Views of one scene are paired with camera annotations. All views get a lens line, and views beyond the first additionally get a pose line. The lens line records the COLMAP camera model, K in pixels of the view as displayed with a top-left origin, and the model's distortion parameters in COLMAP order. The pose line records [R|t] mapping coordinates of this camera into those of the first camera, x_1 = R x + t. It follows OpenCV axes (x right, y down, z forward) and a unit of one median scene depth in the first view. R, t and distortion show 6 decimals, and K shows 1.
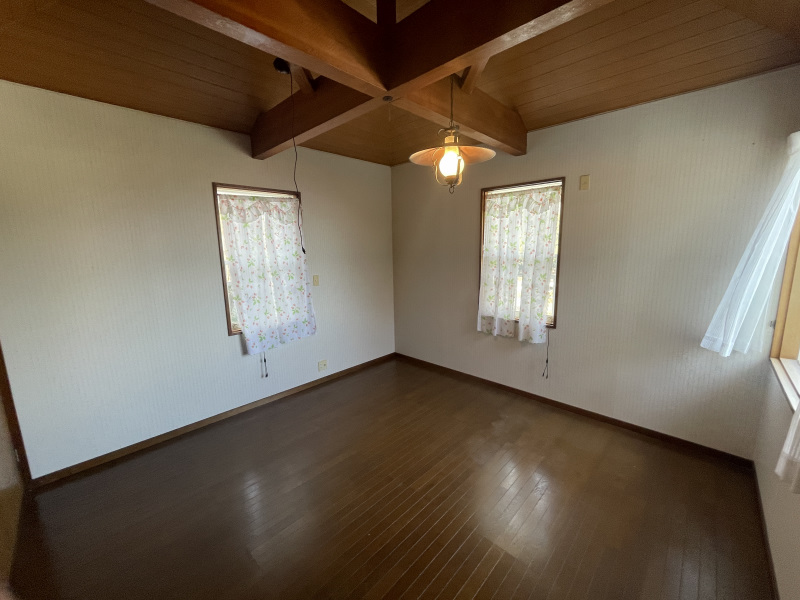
lens RADIAL K [[323.3, 0, 401.6], [0, 323.3, 300.9], [0, 0, 1]] dist [-0.001787, 0.000176]
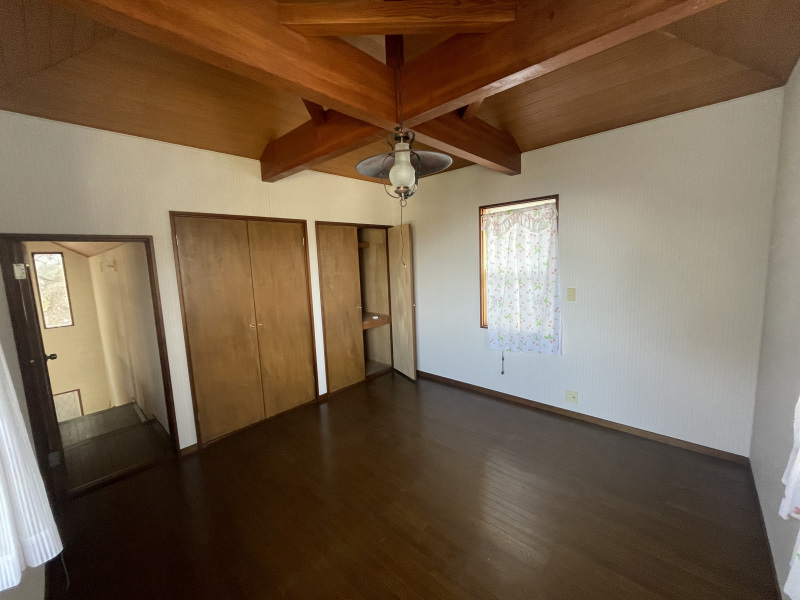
lens RADIAL K [[323.3, 0, 402.0], [0, 323.3, 297.7], [0, 0, 1]] dist [-0.001787, 0.000176]
pose [[0.034855, 0.146731, -0.988562, 0.611073], [-0.126341, 0.981874, 0.141284, -0.130244], [0.991374, 0.119971, 0.052761, 0.570341]]
